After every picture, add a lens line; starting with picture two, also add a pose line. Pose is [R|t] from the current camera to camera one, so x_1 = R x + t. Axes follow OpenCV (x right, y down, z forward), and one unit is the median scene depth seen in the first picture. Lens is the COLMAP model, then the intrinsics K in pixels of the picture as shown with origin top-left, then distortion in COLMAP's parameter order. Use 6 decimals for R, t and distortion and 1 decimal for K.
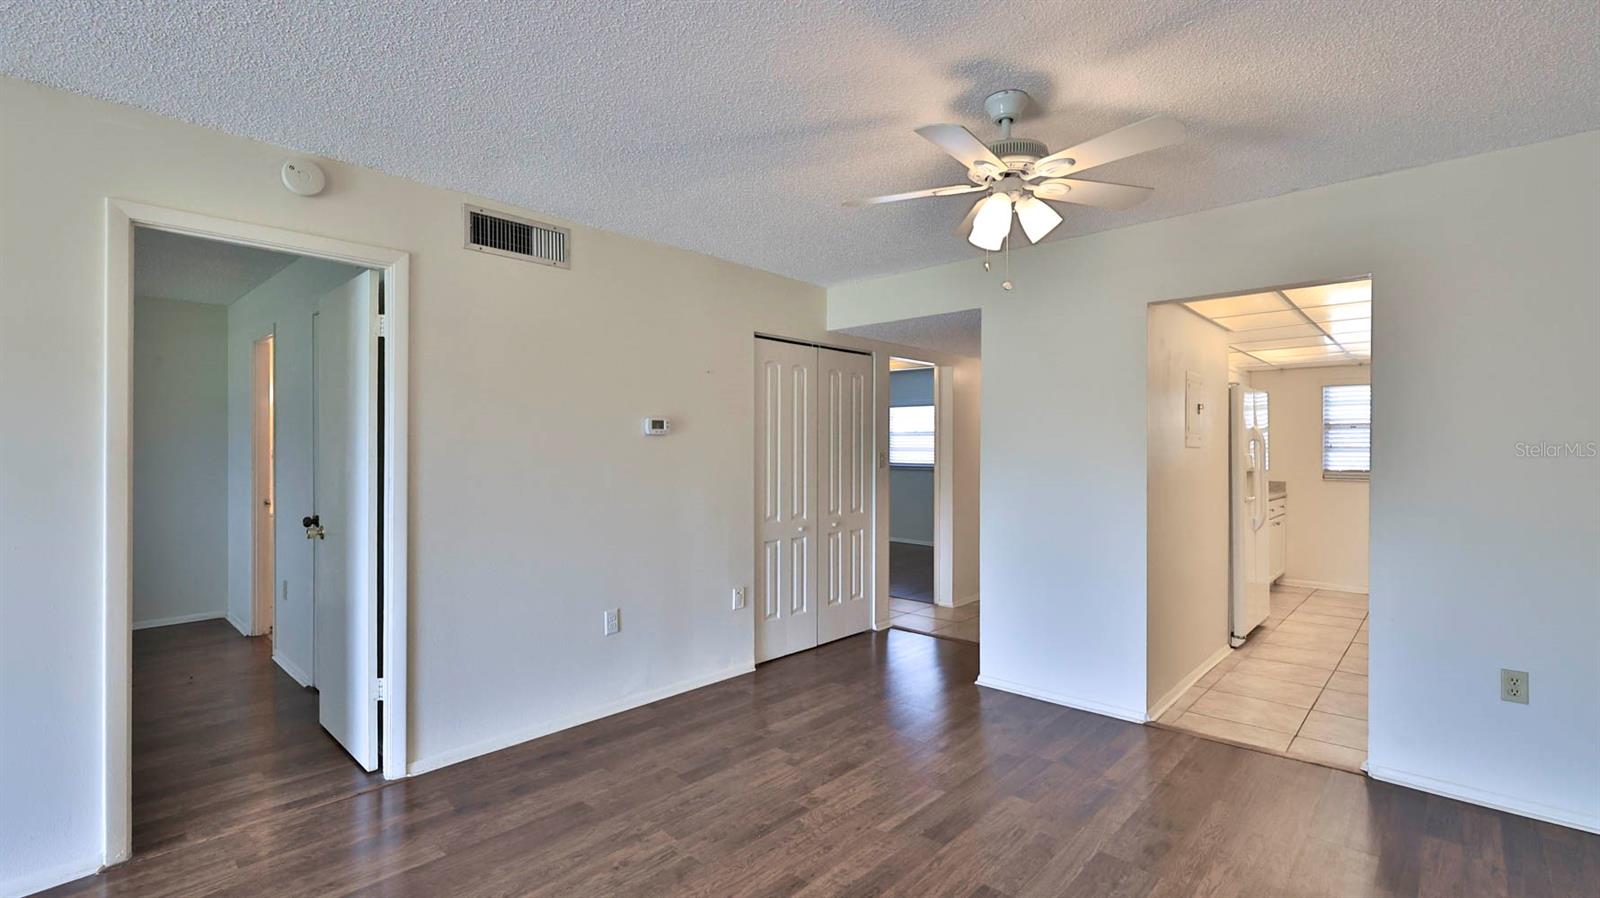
lens RADIAL K [[711.0, 0, 800.0], [0, 711.0, 449.0], [0, 0, 1]] dist [0.004011, -0.000903]
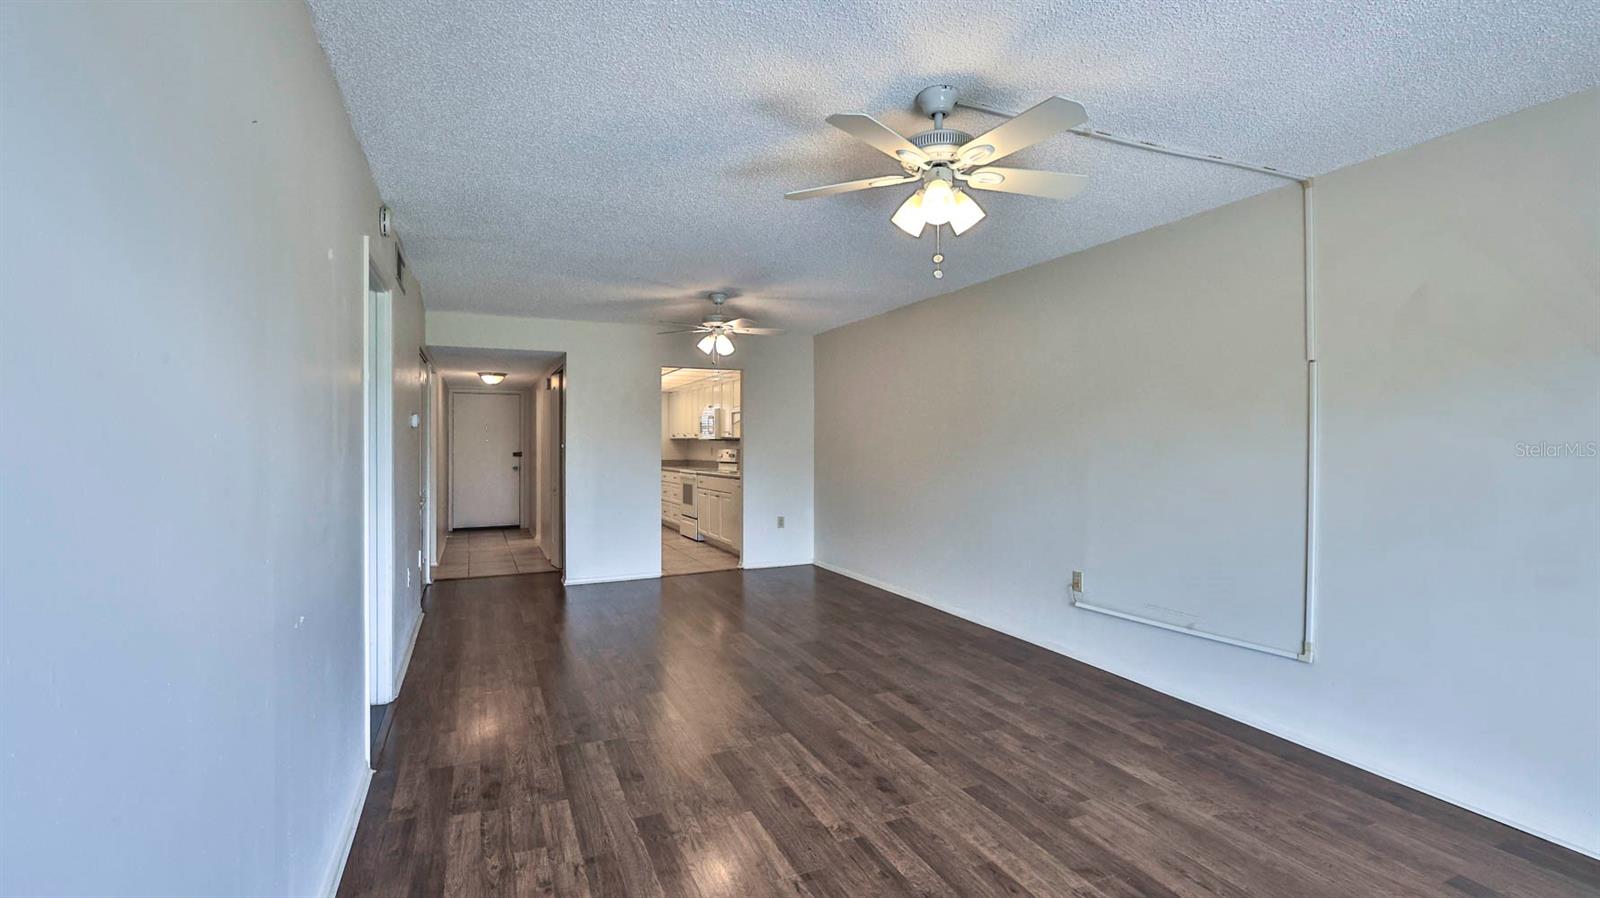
lens RADIAL K [[711.9, 0, 801.2], [0, 711.9, 441.9], [0, 0, 1]] dist [0.008791, -0.000470]
pose [[0.379540, -0.001110, 0.925174, -1.110626], [0.002539, 0.999997, 0.000158, 0.013986], [-0.925172, 0.002289, 0.379542, -0.097074]]
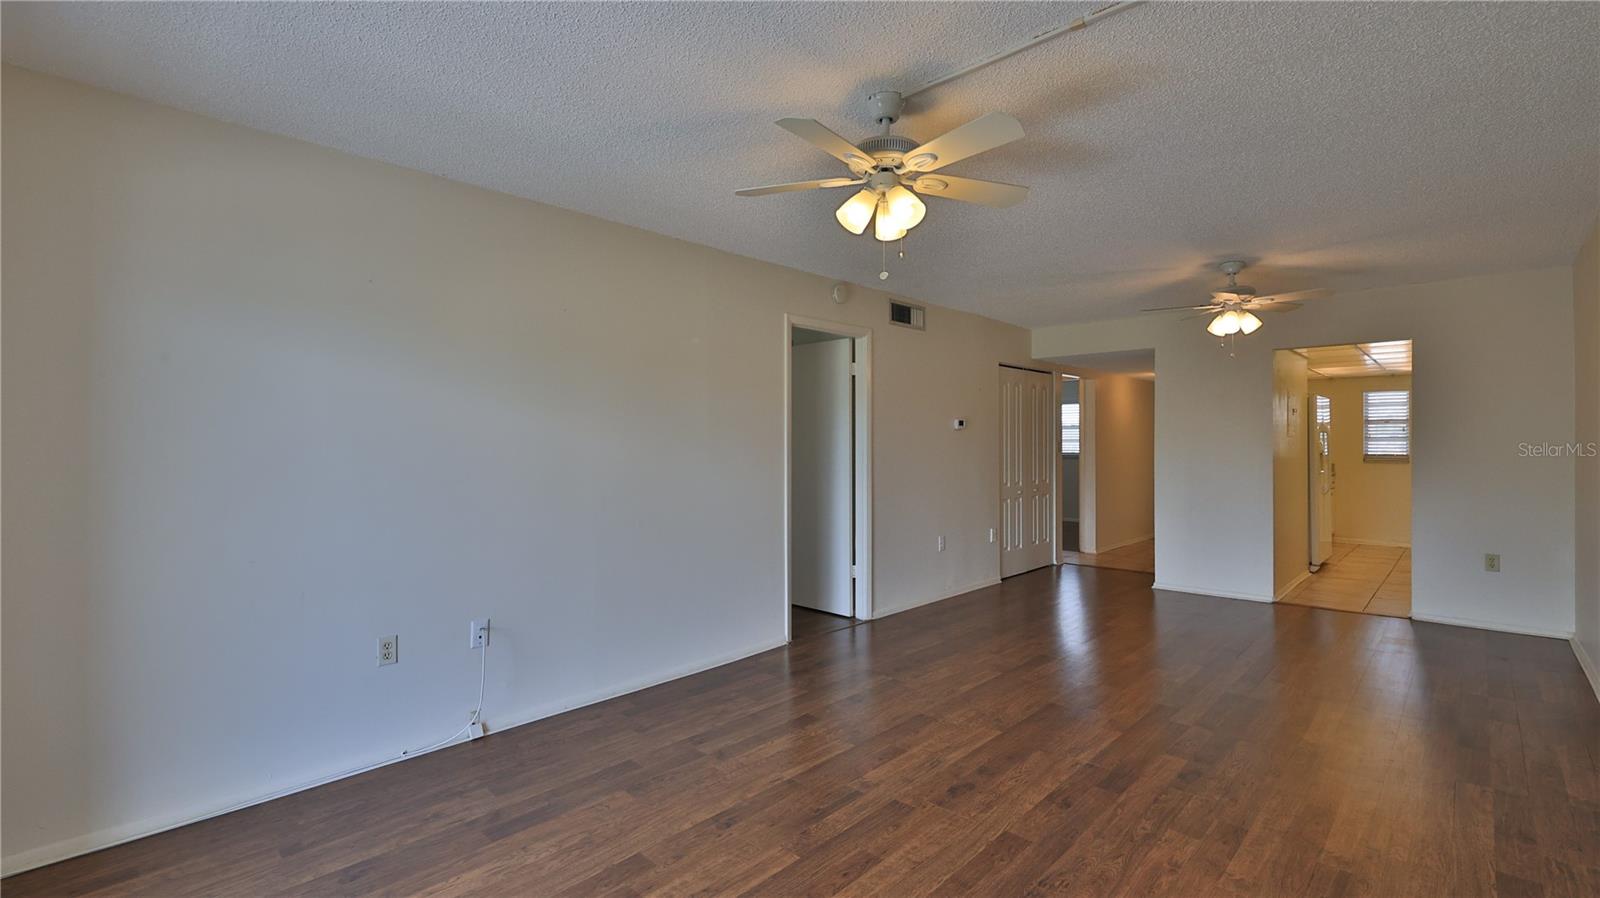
lens RADIAL K [[711.9, 0, 801.2], [0, 711.9, 441.9], [0, 0, 1]] dist [0.008791, -0.000470]
pose [[0.999923, -0.004769, -0.011498, -0.546655], [0.004685, 0.999962, -0.007328, 0.019268], [0.011533, 0.007274, 0.999907, -0.629549]]
